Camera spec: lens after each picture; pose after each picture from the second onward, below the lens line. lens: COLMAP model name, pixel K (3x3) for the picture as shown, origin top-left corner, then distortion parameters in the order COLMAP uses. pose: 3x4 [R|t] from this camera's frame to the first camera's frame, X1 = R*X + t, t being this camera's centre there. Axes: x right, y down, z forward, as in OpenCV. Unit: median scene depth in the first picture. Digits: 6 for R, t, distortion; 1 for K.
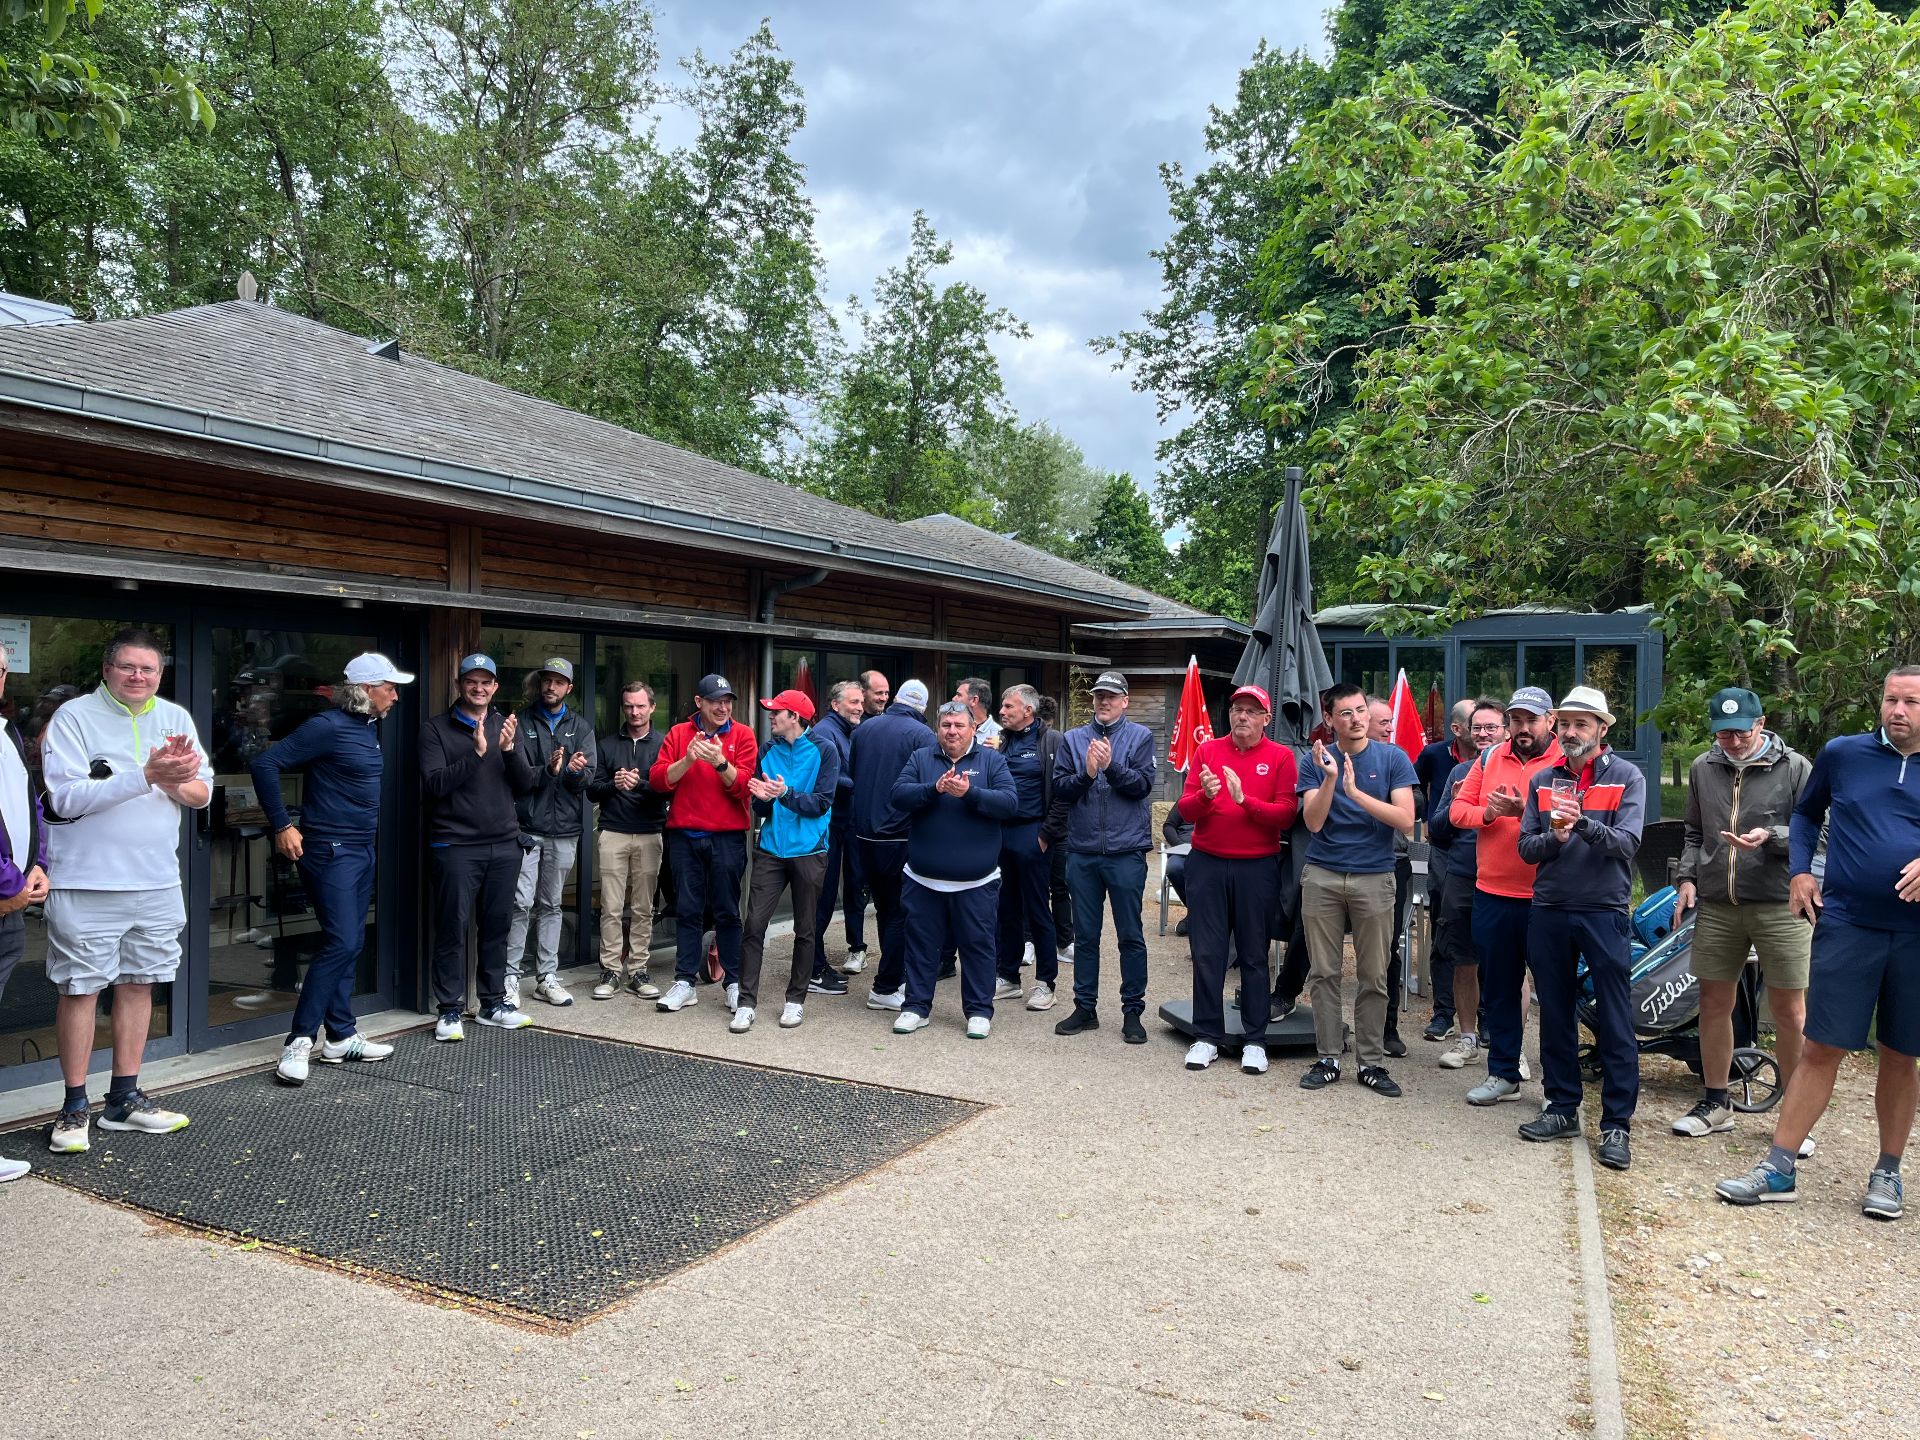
lens RADIAL K [[1449.3, 0, 934.2], [0, 1449.3, 736.0], [0, 0, 1]] dist [0.077492, -0.107272]
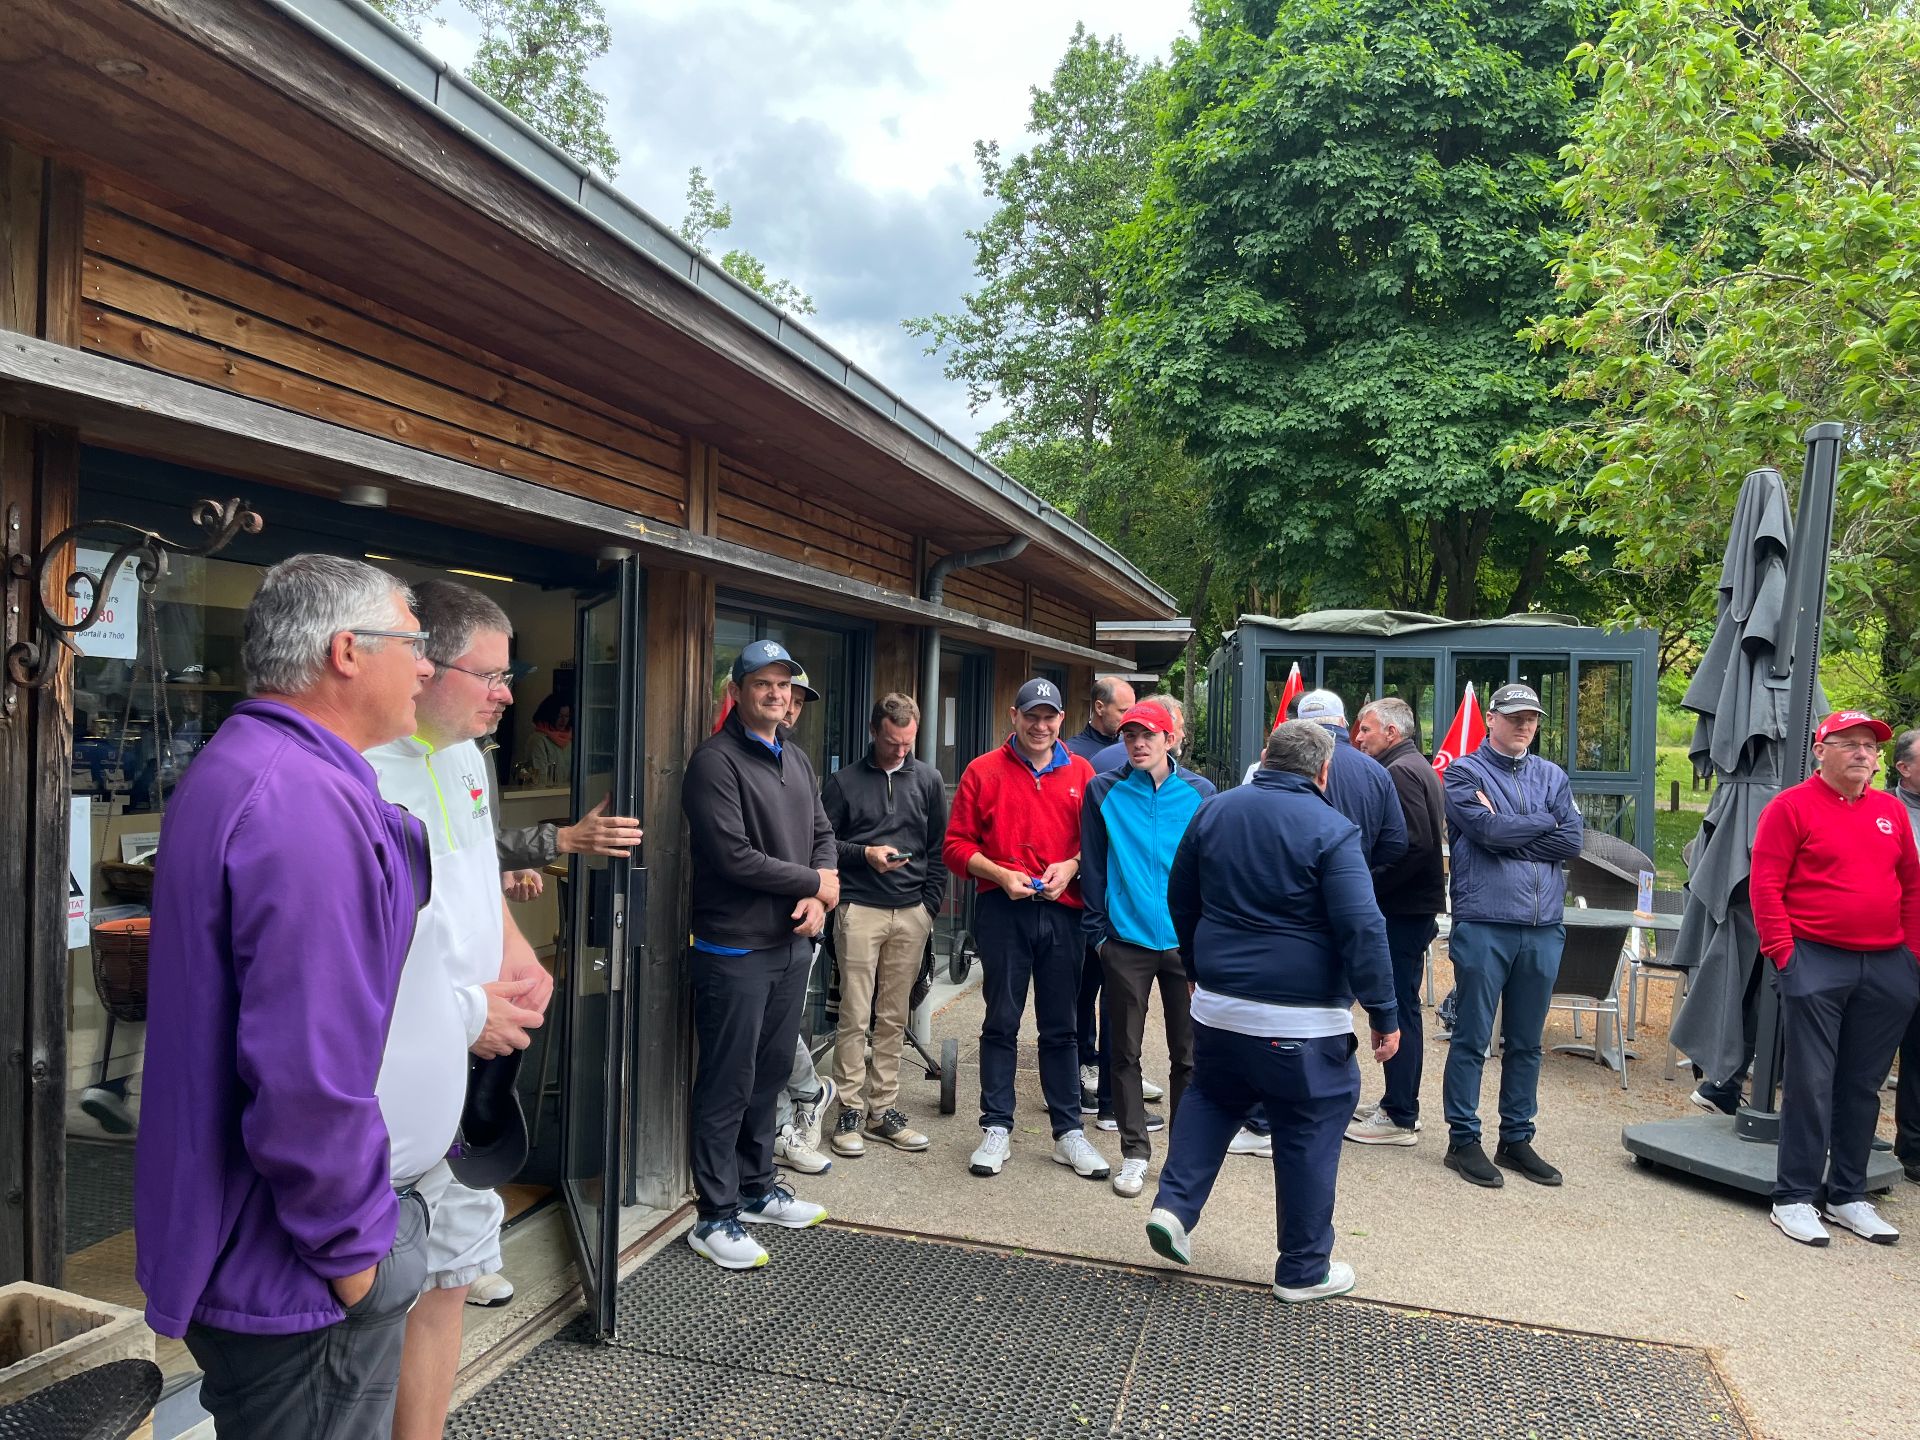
lens RADIAL K [[1449.3, 0, 930.5], [0, 1449.3, 732.1], [0, 0, 1]] dist [0.077492, -0.107272]
pose [[0.973710, 0.011922, 0.227481, -0.373170], [-0.011453, 0.999929, -0.003380, -0.015424], [-0.227505, 0.000686, 0.973777, 0.354462]]
